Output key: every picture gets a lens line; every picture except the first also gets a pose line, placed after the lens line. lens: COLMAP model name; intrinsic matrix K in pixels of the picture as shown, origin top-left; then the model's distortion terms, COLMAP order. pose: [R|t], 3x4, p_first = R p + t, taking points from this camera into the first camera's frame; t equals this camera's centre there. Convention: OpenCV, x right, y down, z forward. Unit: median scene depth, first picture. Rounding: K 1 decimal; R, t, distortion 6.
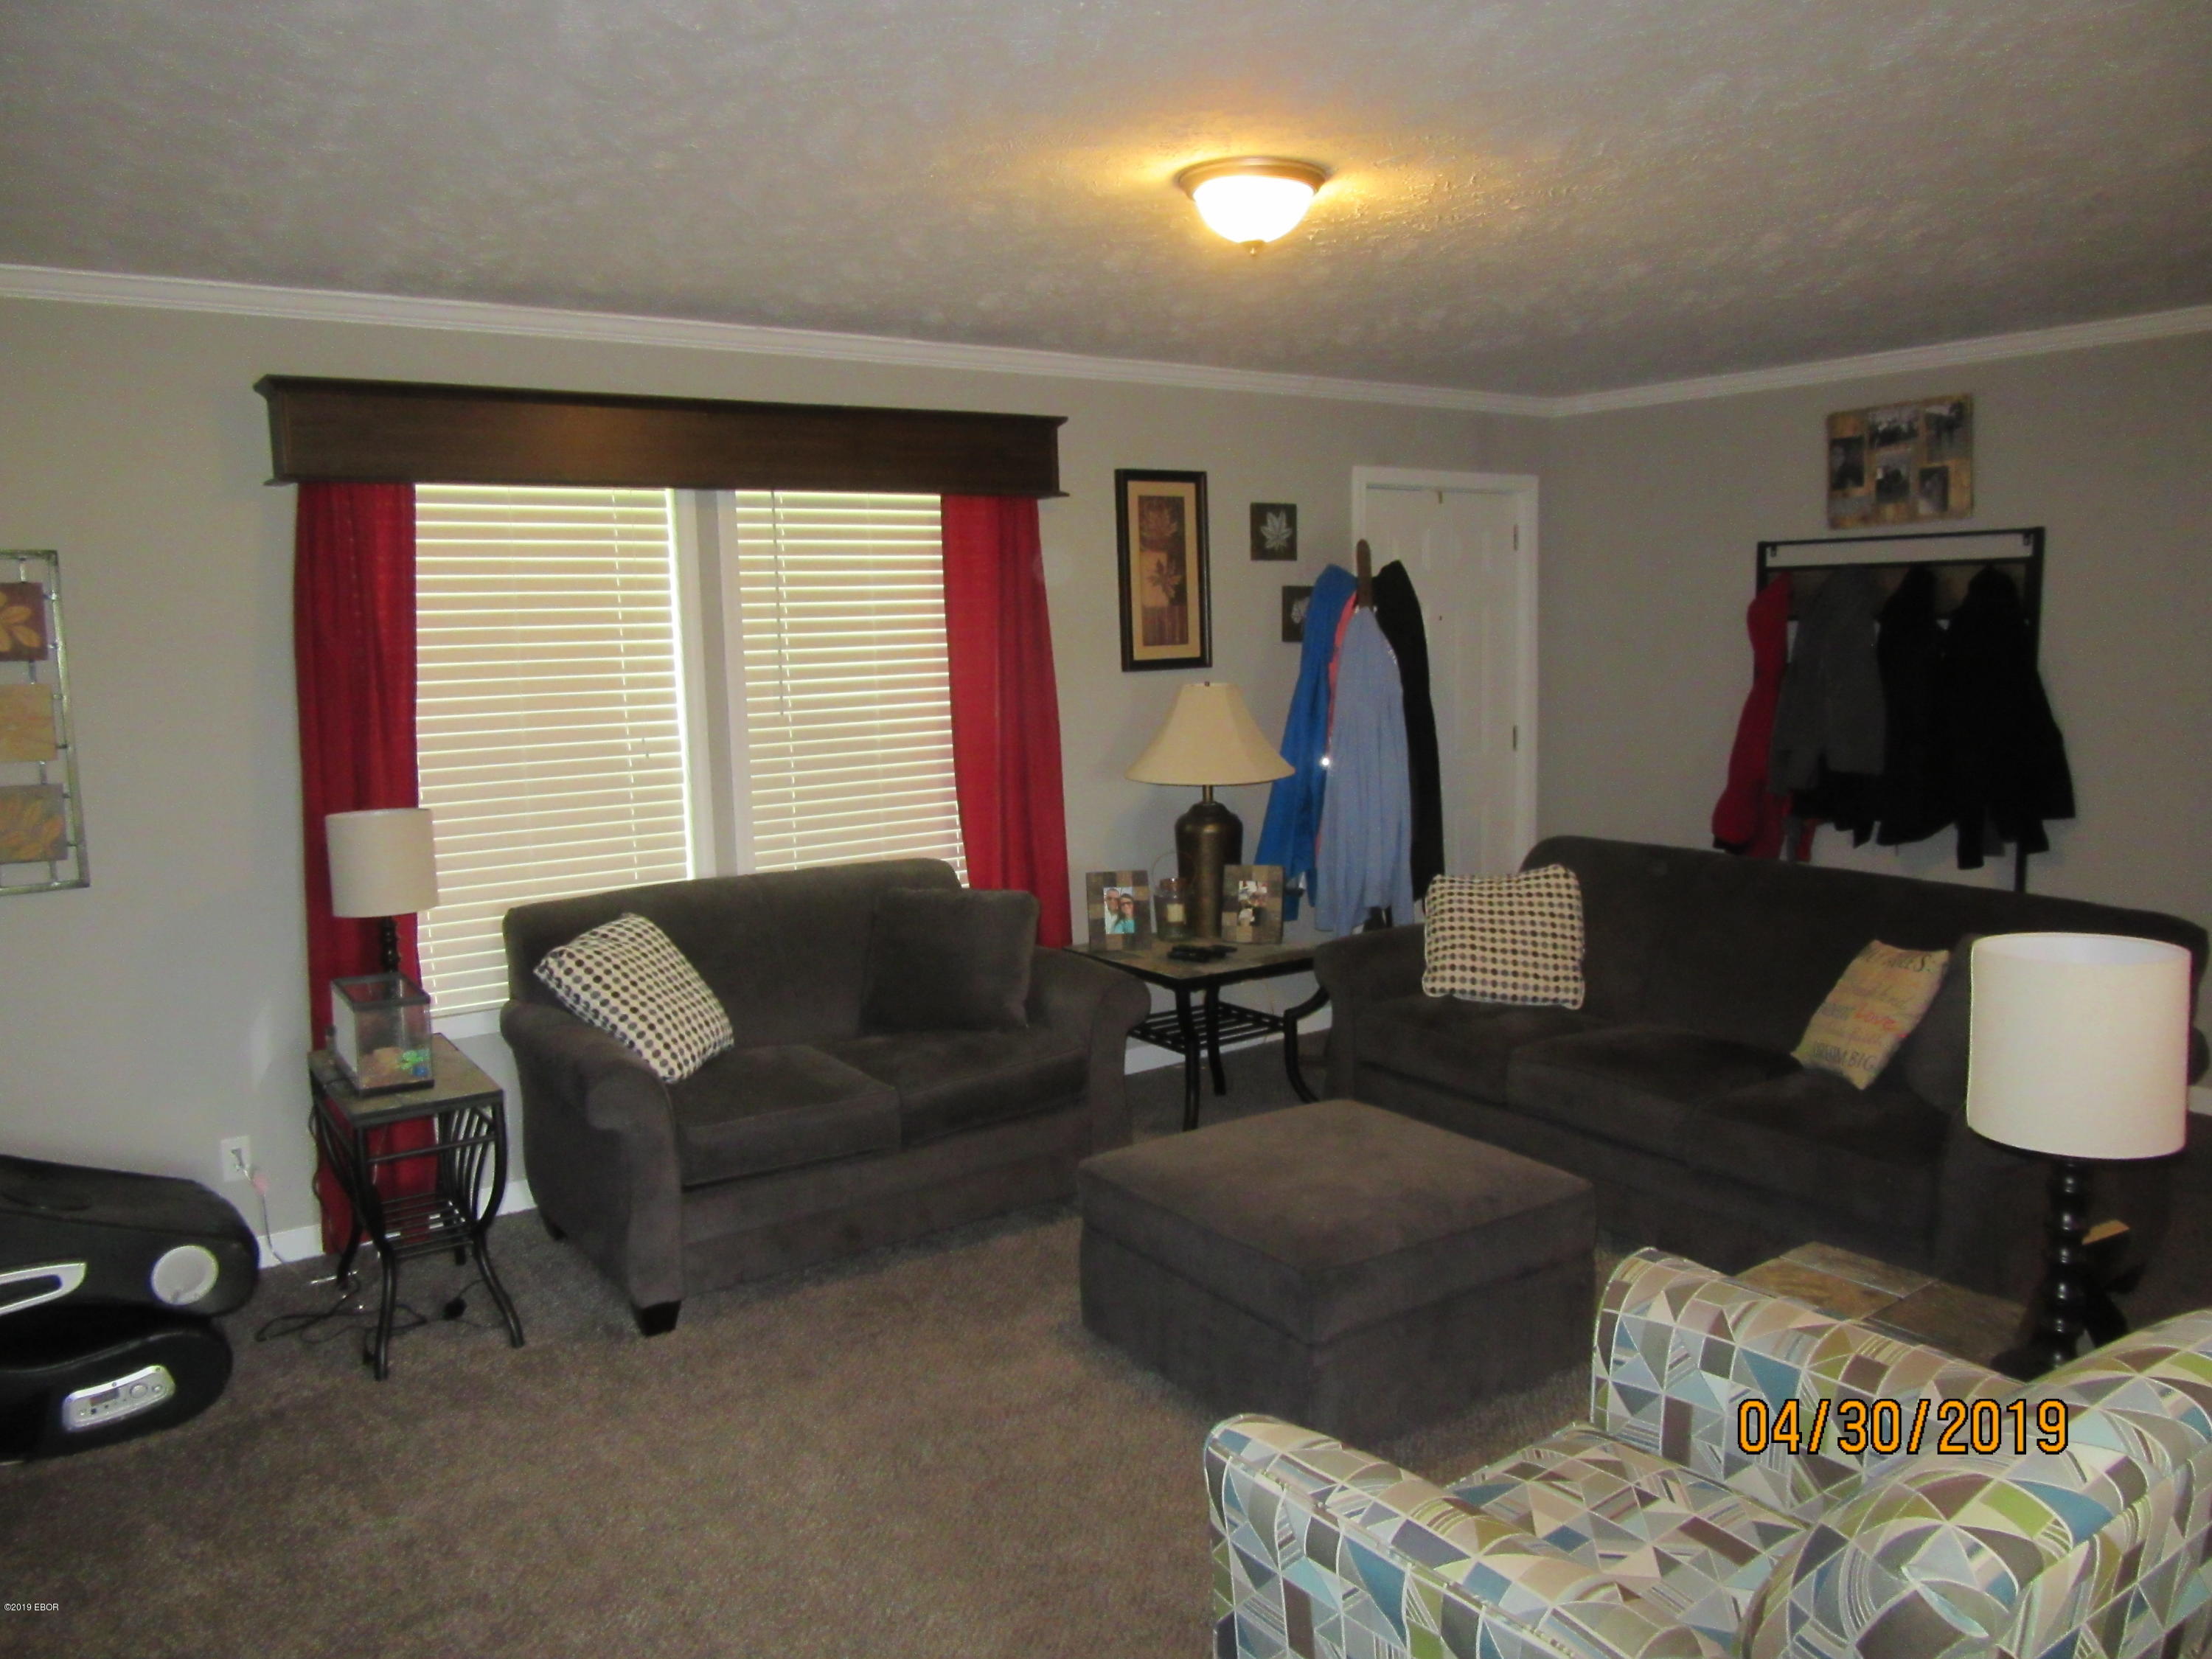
lens RADIAL K [[1657.7, 0, 1127.7], [0, 1657.7, 843.7], [0, 0, 1]] dist [-0.028321, 0.015401]
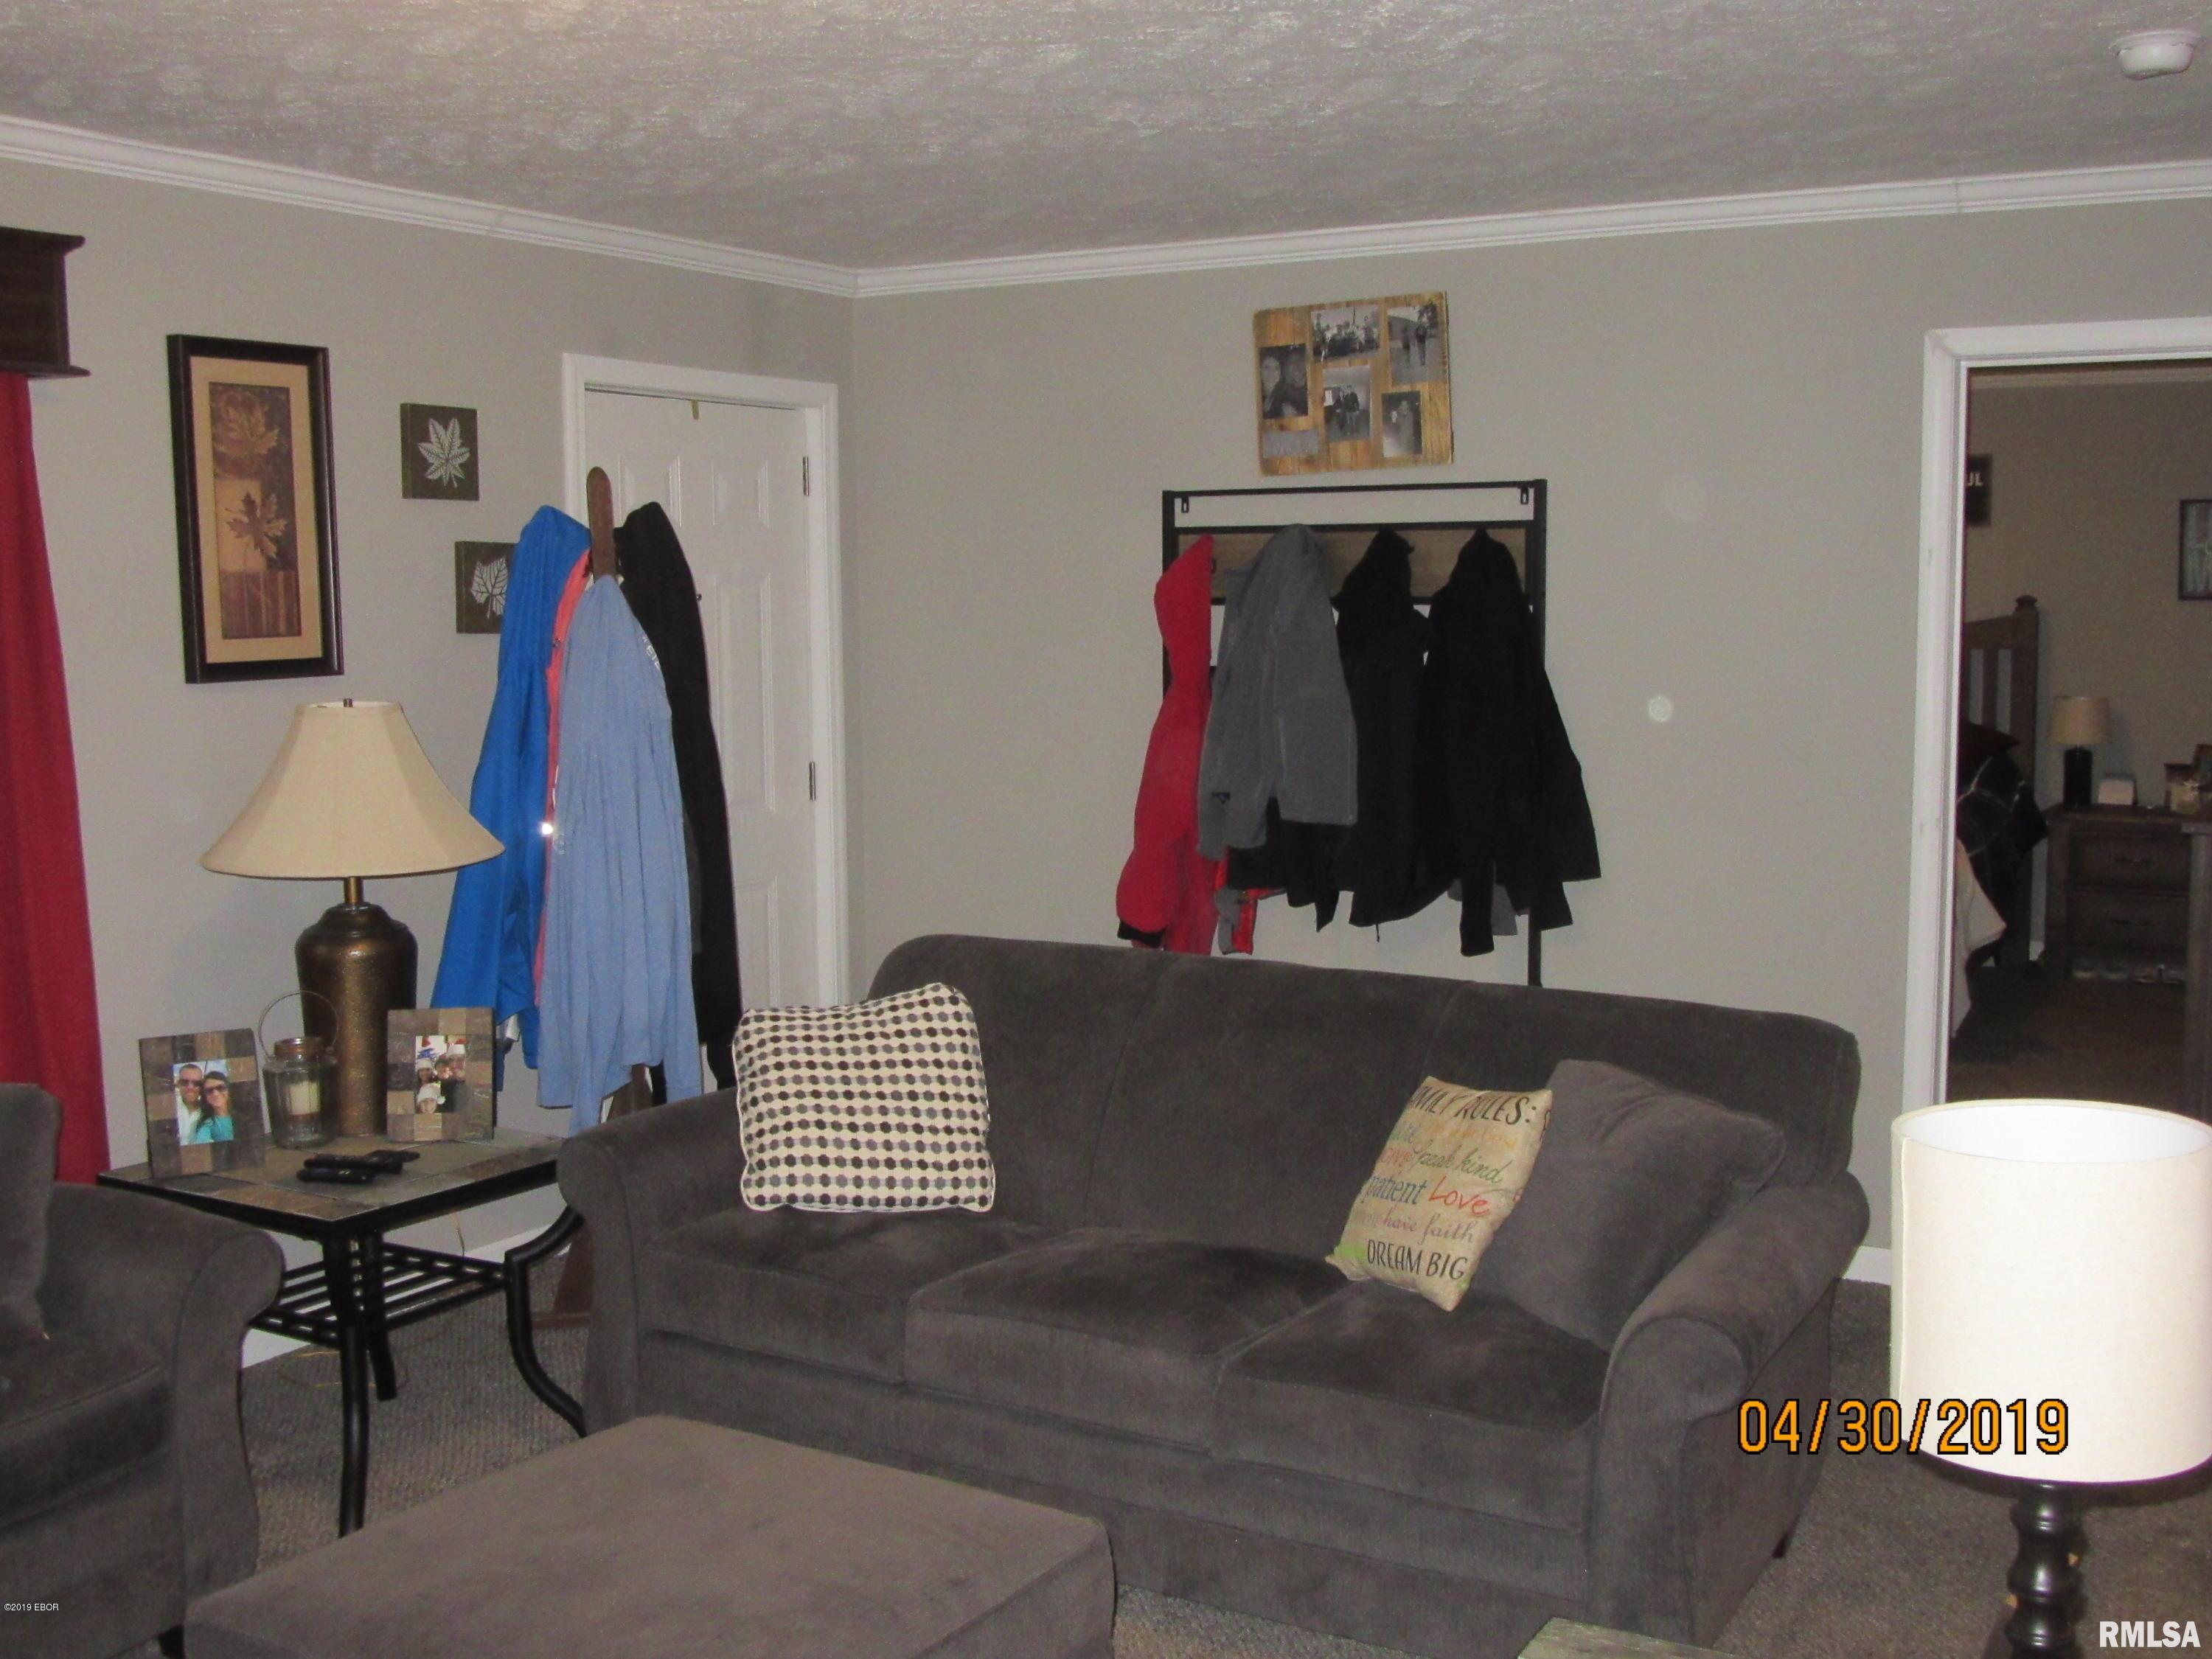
lens RADIAL K [[2315.2, 0, 1095.6], [0, 2315.2, 816.4], [0, 0, 1]] dist [-0.046571, 0.000000]
pose [[0.916705, -0.025762, 0.398733, -0.035303], [0.043357, 0.998440, -0.035169, -0.016298], [-0.397205, 0.049527, 0.916392, 0.149269]]
